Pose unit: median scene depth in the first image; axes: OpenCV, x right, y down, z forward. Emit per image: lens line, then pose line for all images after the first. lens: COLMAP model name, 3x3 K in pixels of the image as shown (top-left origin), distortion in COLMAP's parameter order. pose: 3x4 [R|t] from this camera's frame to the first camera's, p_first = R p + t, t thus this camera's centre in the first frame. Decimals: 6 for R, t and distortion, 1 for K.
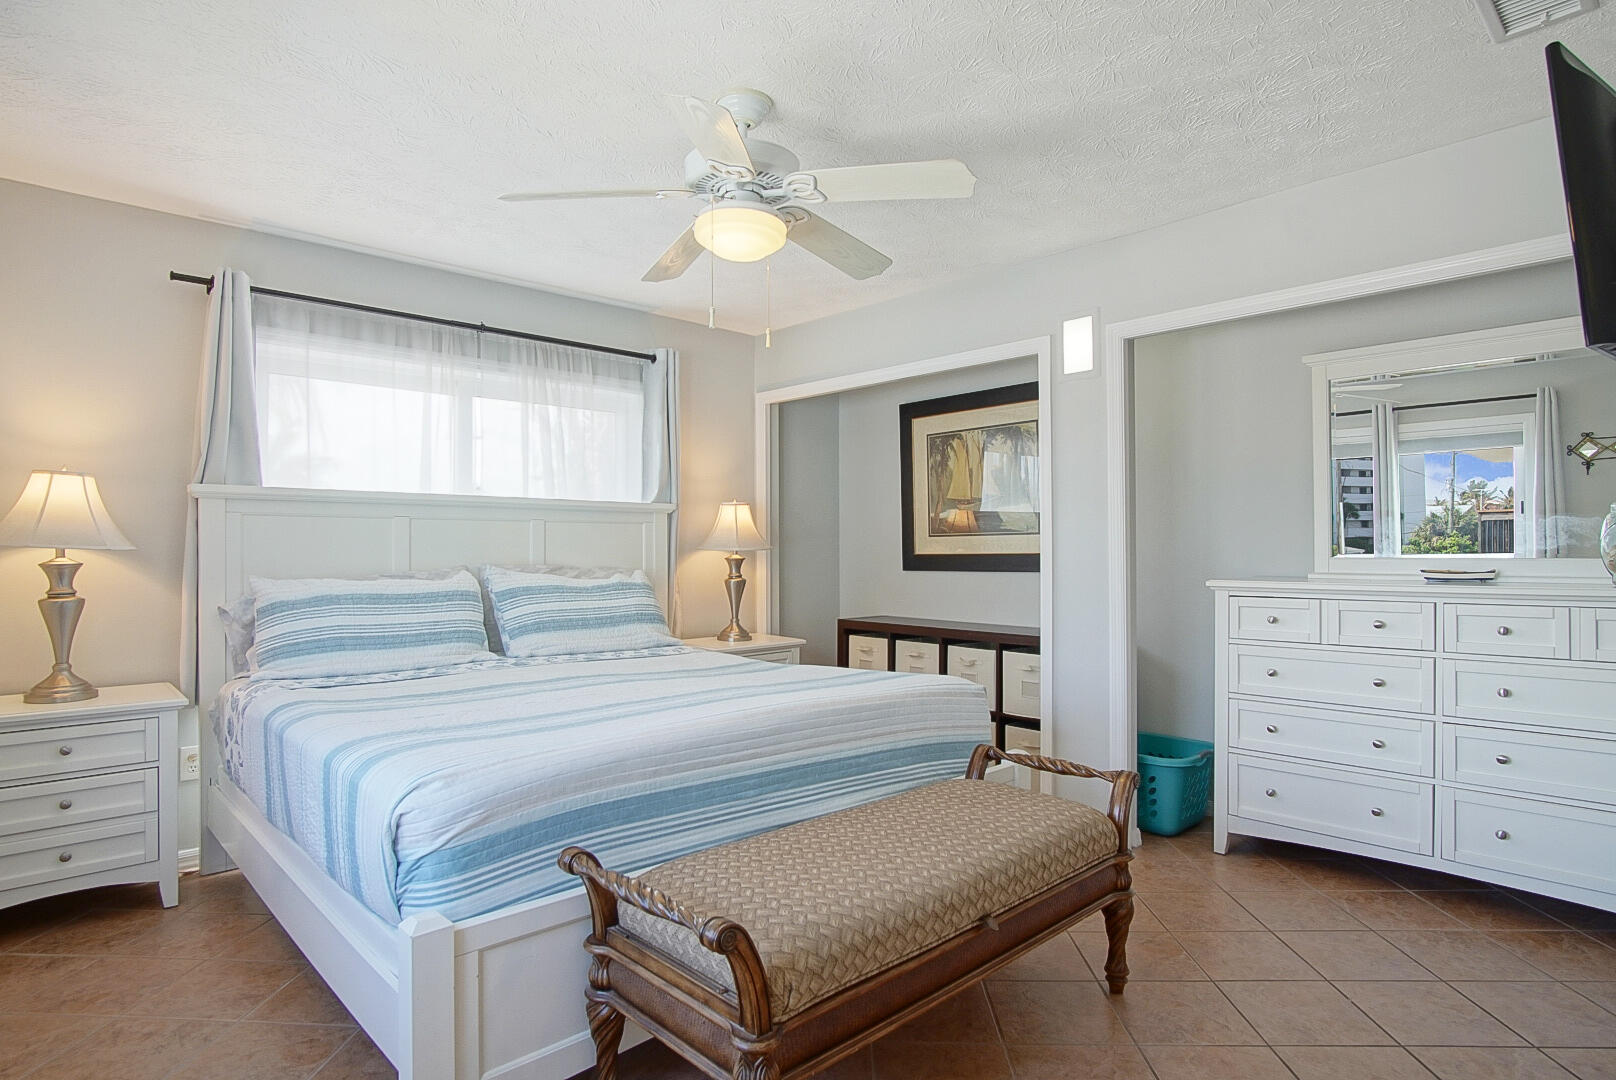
lens RADIAL K [[835.4, 0, 787.6], [0, 835.4, 546.1], [0, 0, 1]] dist [-0.026344, -0.000840]
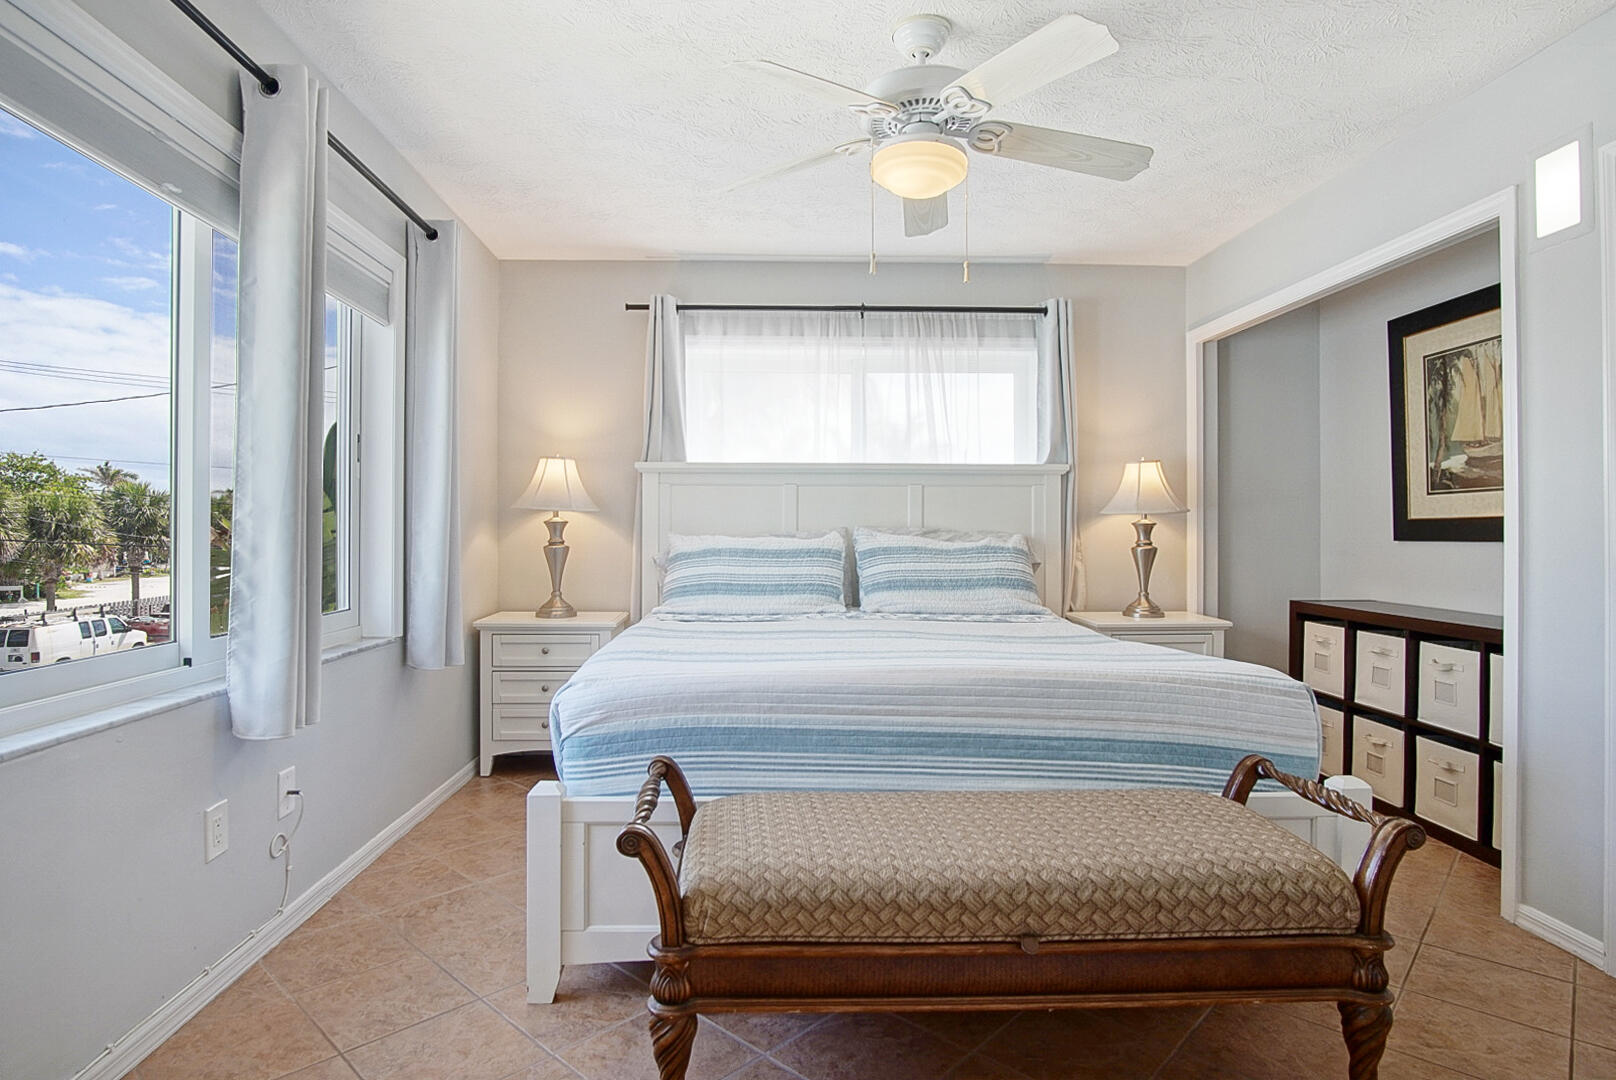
lens RADIAL K [[835.4, 0, 790.4], [0, 835.4, 541.0], [0, 0, 1]] dist [-0.026344, -0.000840]
pose [[0.765502, 0.012643, -0.643310, 0.300095], [0.000433, 0.999797, 0.020165, 0.021299], [0.643434, -0.015715, 0.765340, 0.118836]]
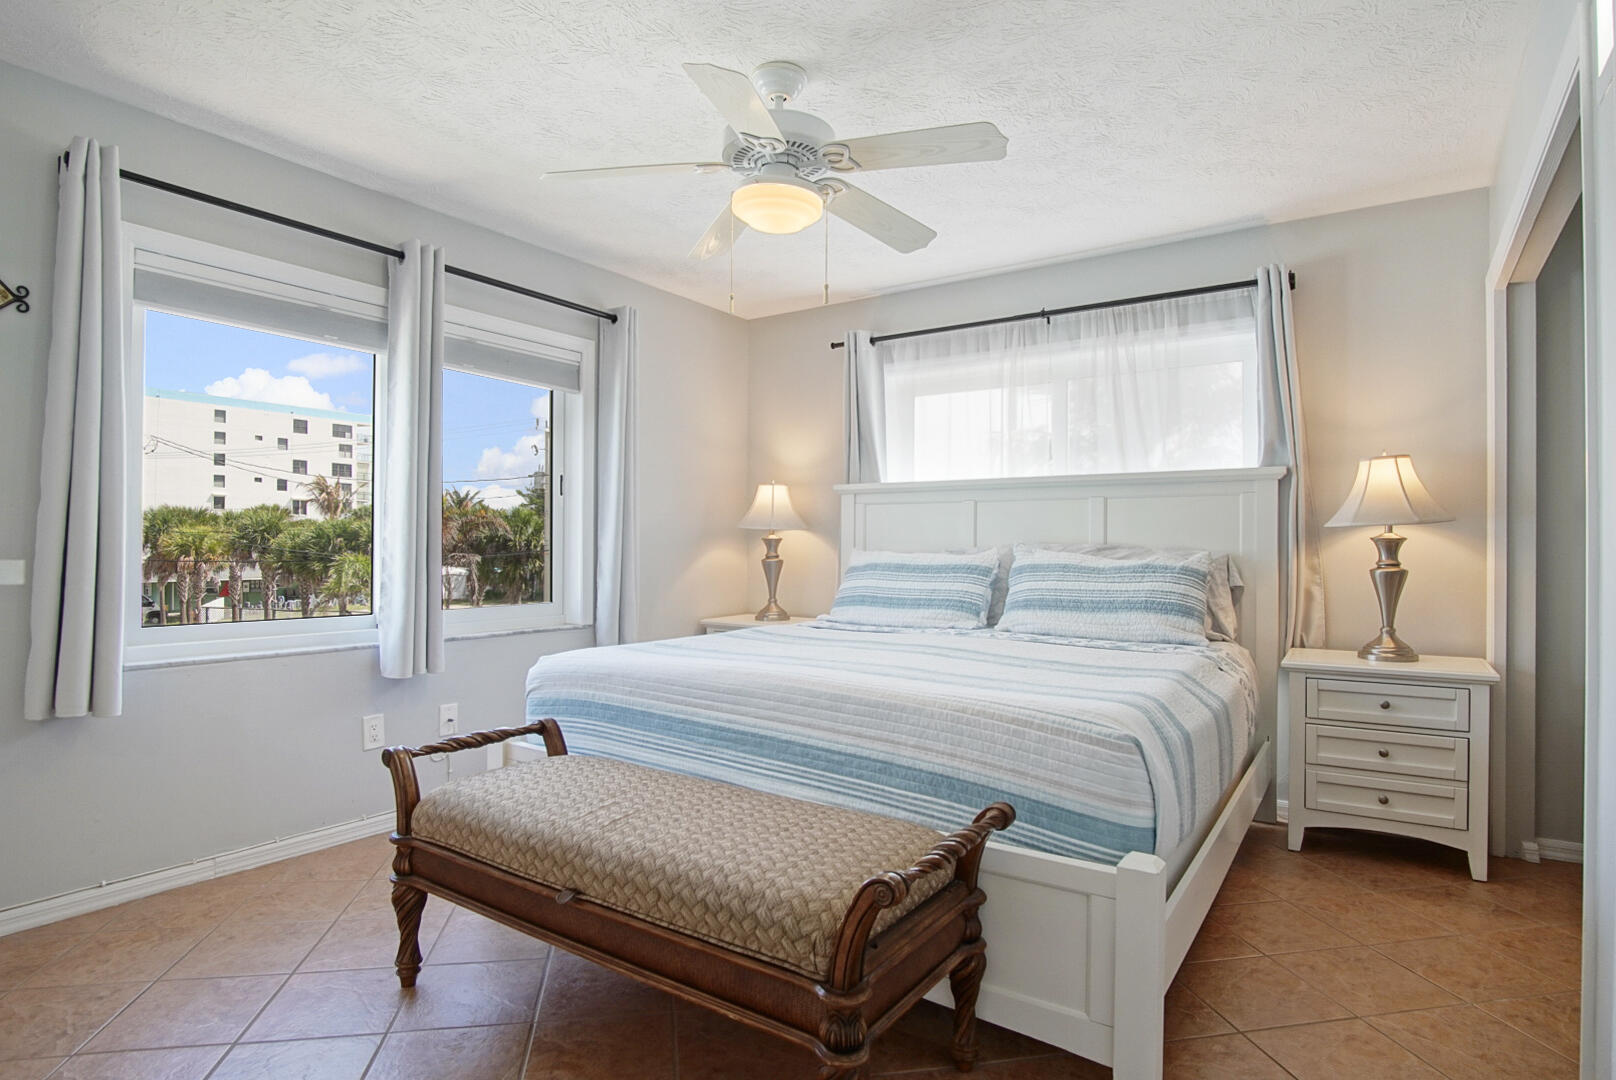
lens RADIAL K [[835.4, 0, 823.6], [0, 835.4, 542.9], [0, 0, 1]] dist [-0.026344, -0.000840]
pose [[0.265456, -0.000592, -0.964123, 0.636896], [0.000606, 1.000000, -0.000447, 0.025515], [0.964123, -0.000466, 0.265456, 0.530032]]
